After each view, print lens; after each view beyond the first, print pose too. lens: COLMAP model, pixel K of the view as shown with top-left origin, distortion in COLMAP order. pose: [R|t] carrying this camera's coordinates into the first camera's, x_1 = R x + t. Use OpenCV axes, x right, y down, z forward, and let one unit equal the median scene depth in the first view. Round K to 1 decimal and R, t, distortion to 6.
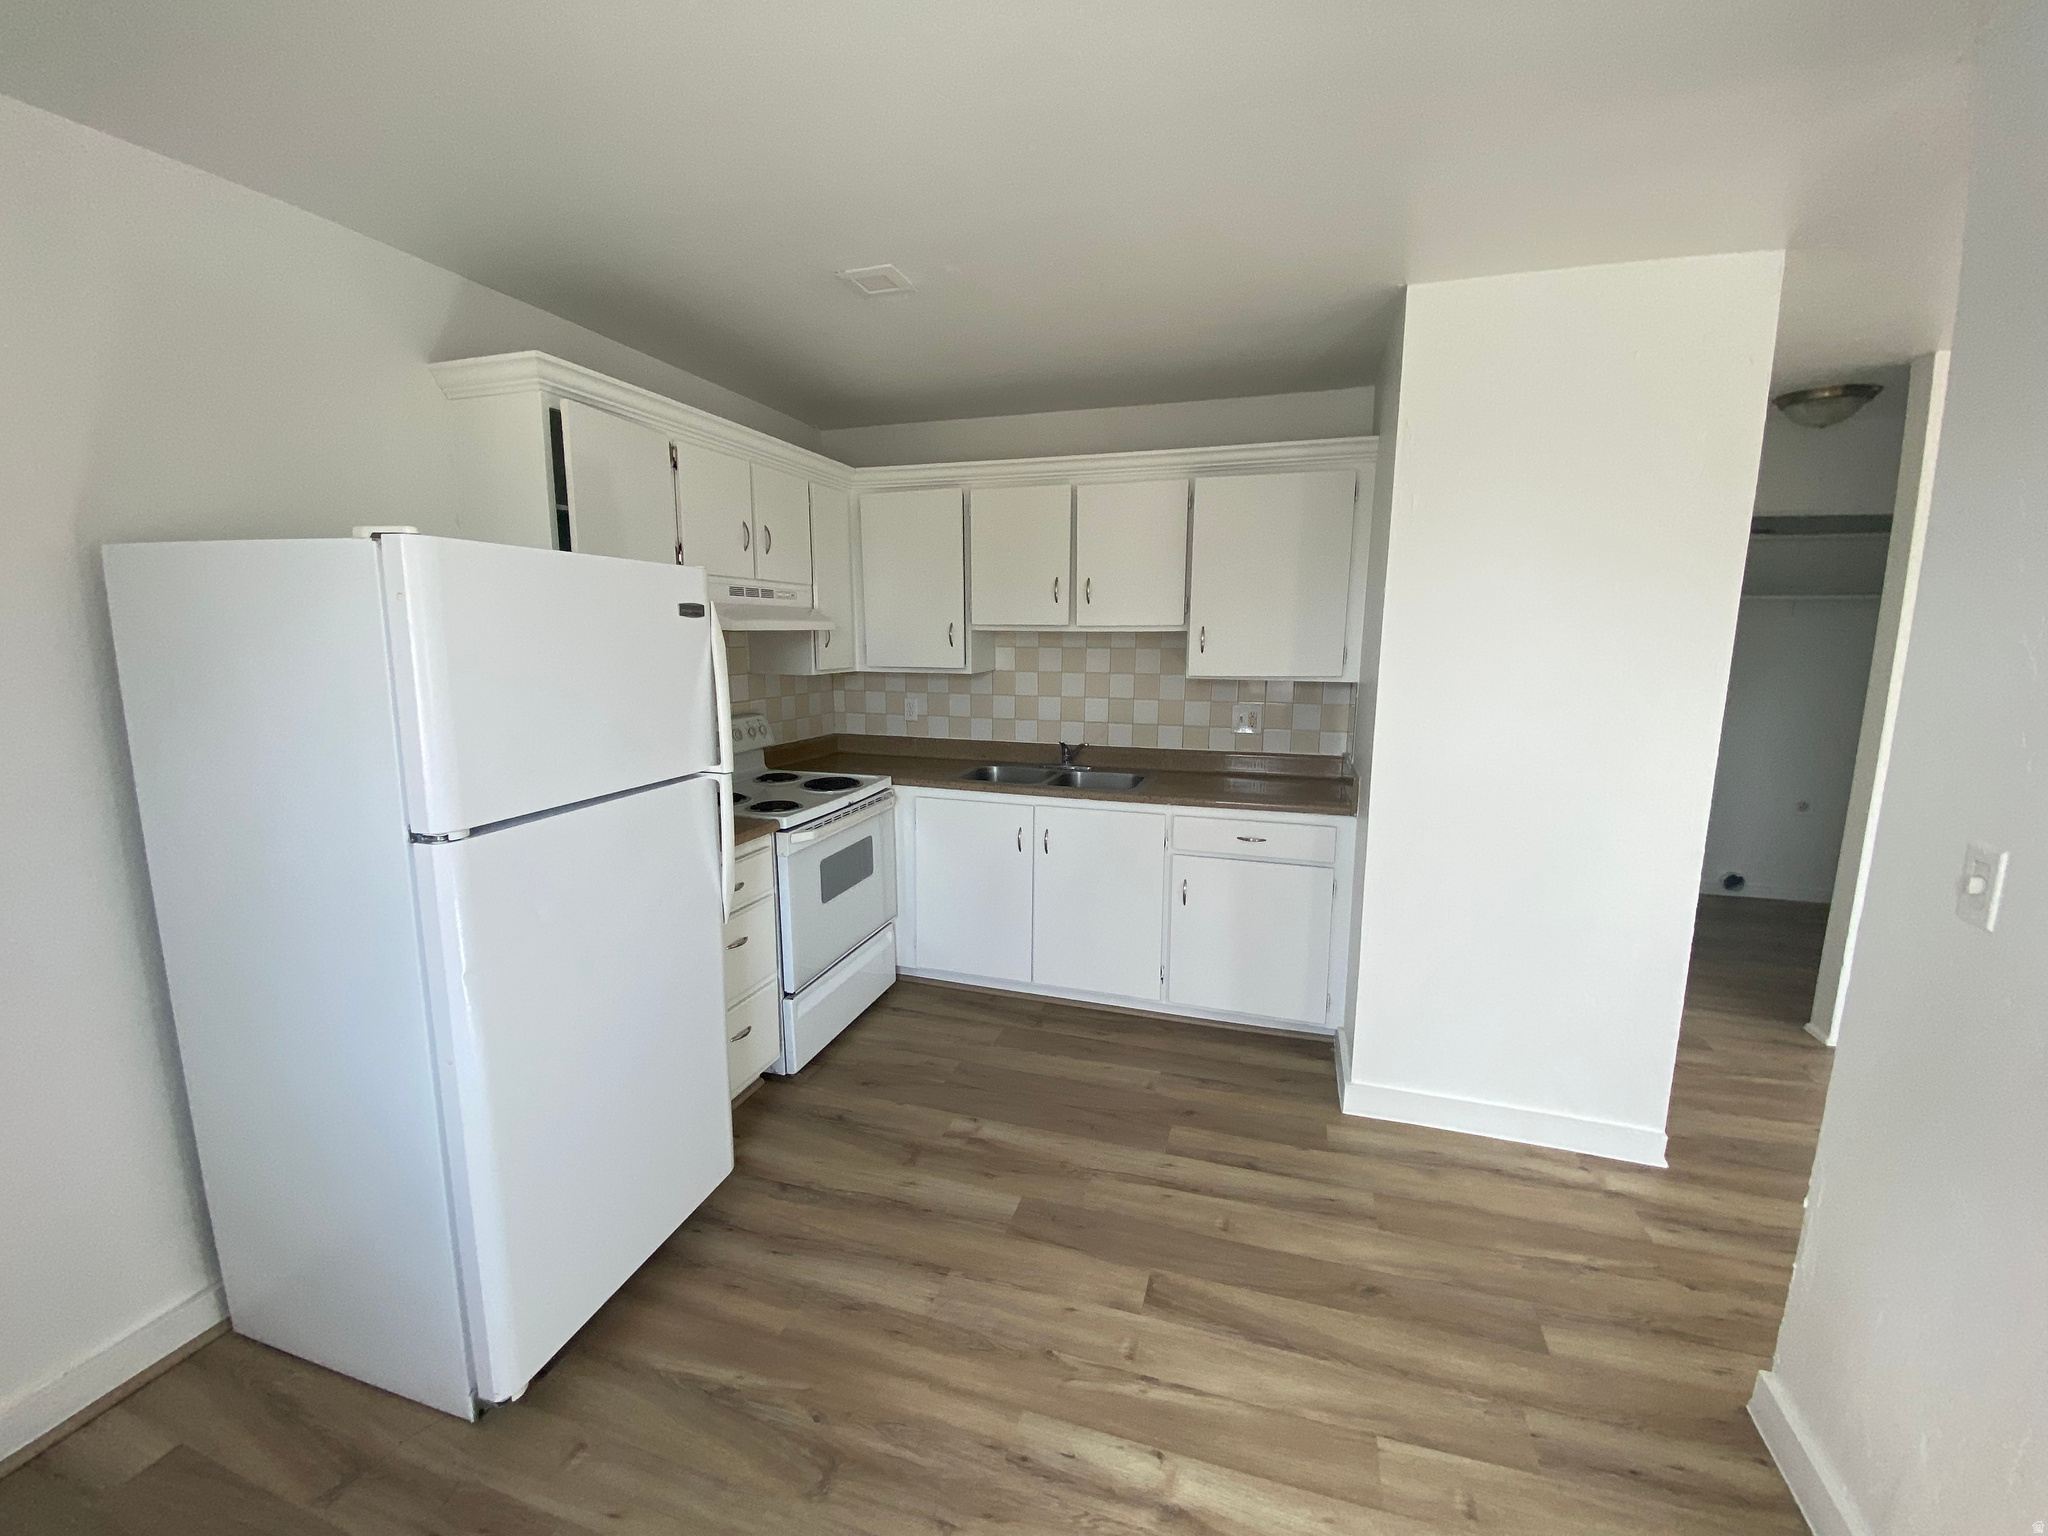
lens RADIAL K [[850.1, 0, 1023.8], [0, 850.1, 762.1], [0, 0, 1]] dist [0.024845, -0.000957]
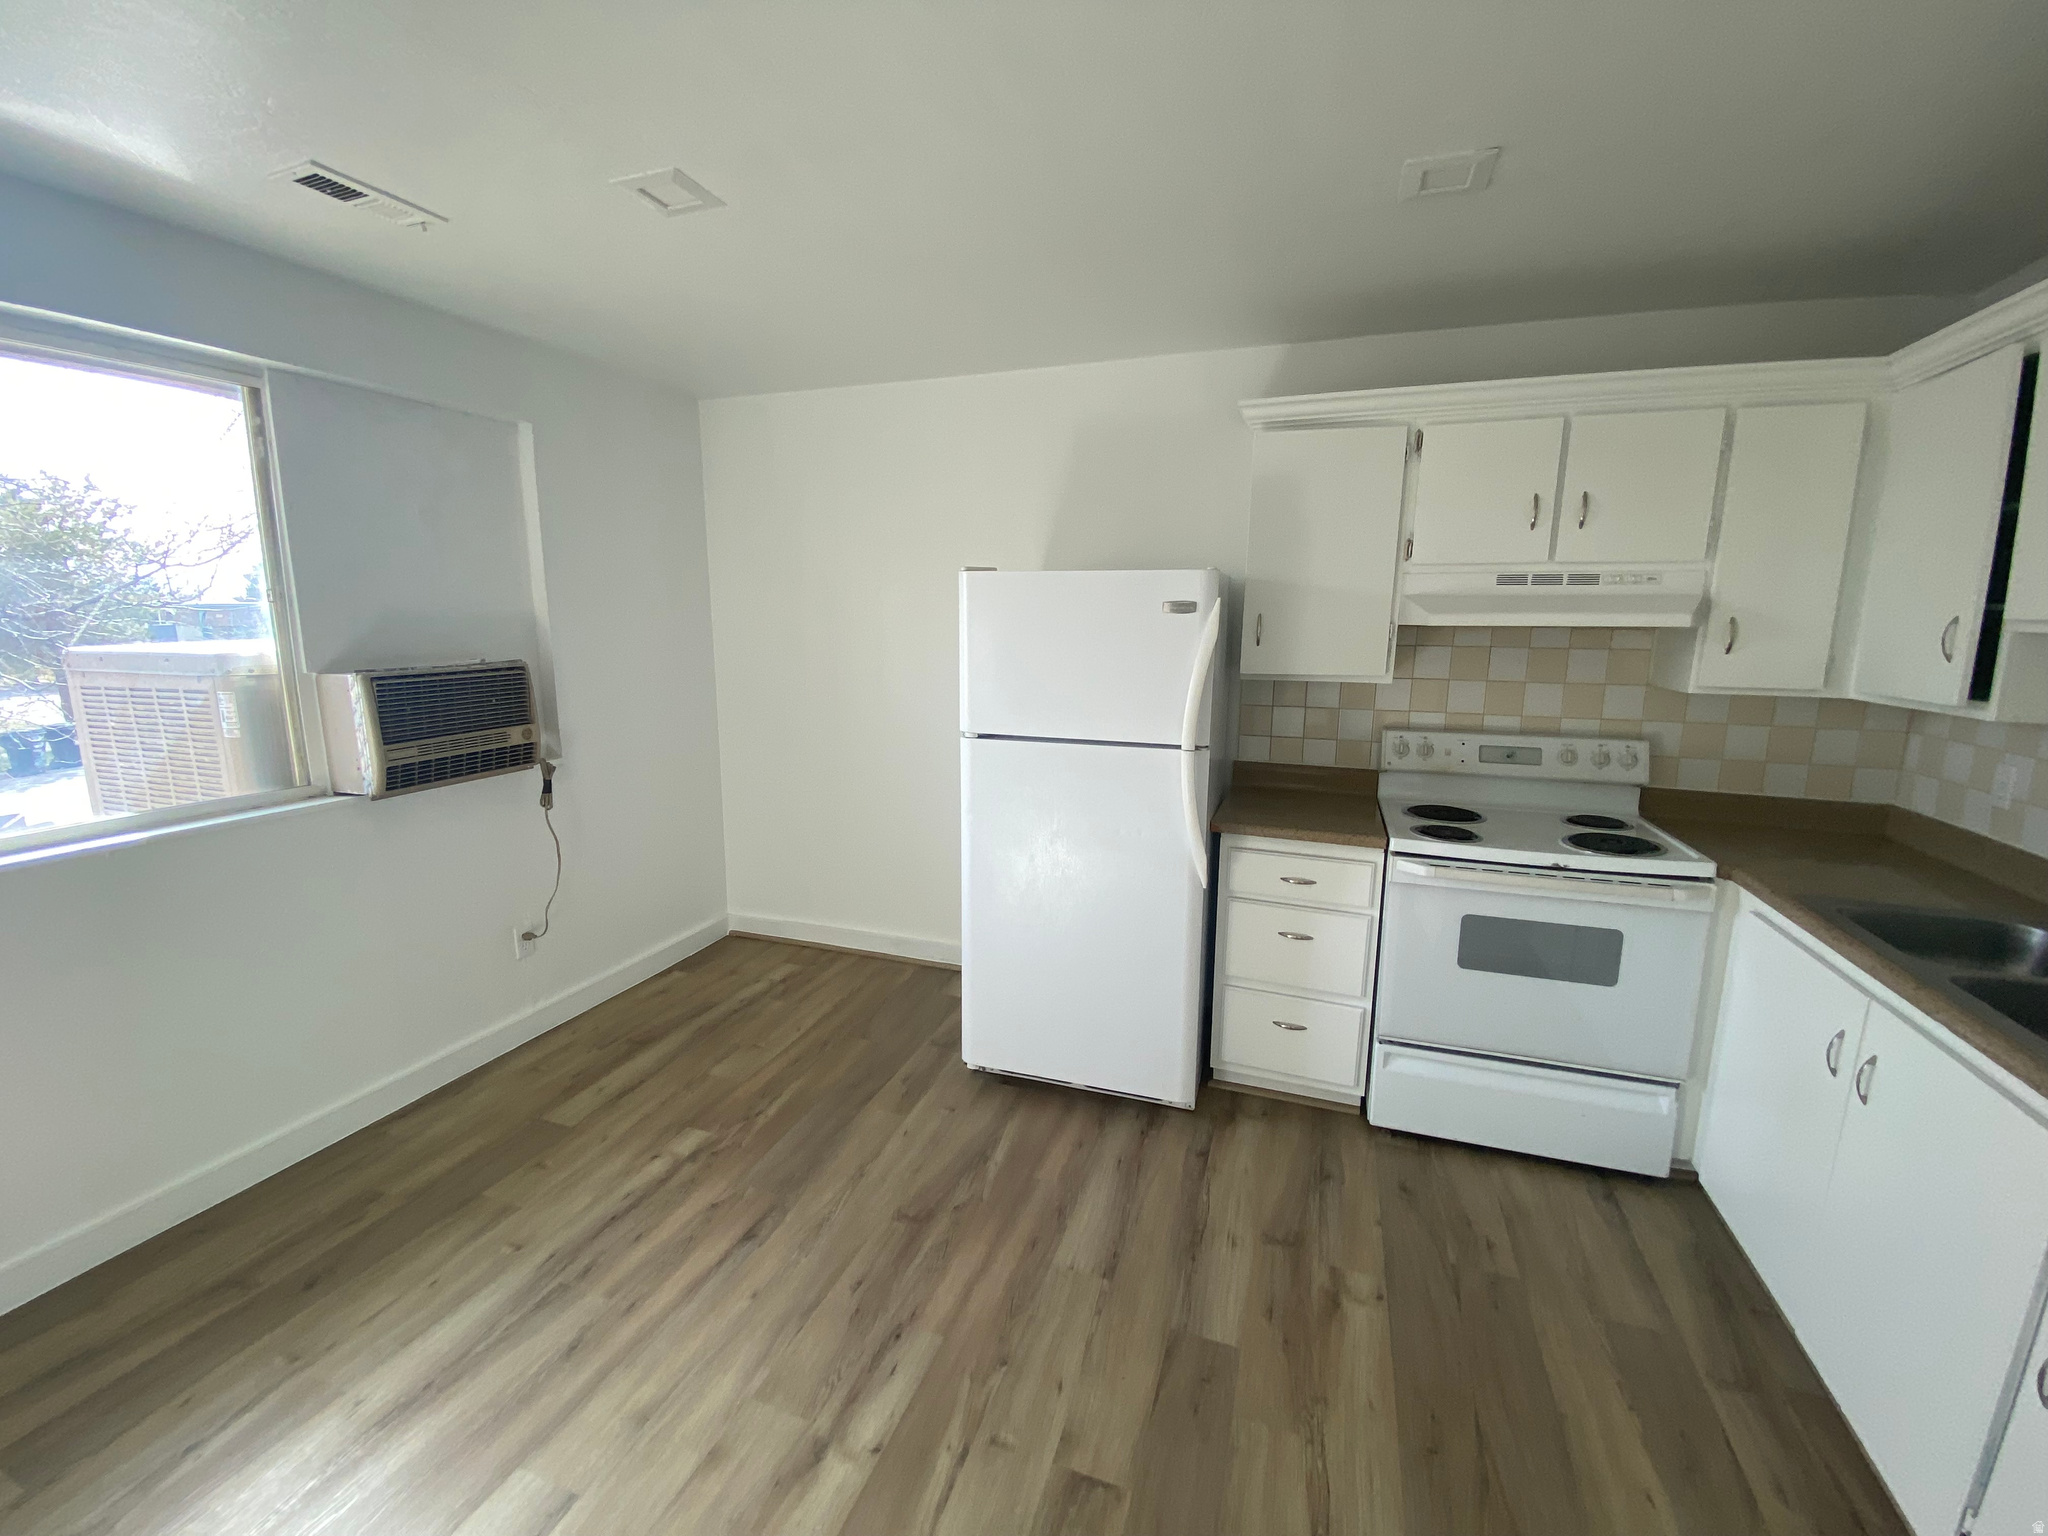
lens RADIAL K [[850.1, 0, 1026.3], [0, 850.1, 771.3], [0, 0, 1]] dist [0.024845, -0.000957]
pose [[-0.032902, 0.169743, -0.984939, 0.801663], [-0.169957, 0.970169, 0.172875, -0.122316], [0.984902, 0.173086, -0.003072, 0.837125]]
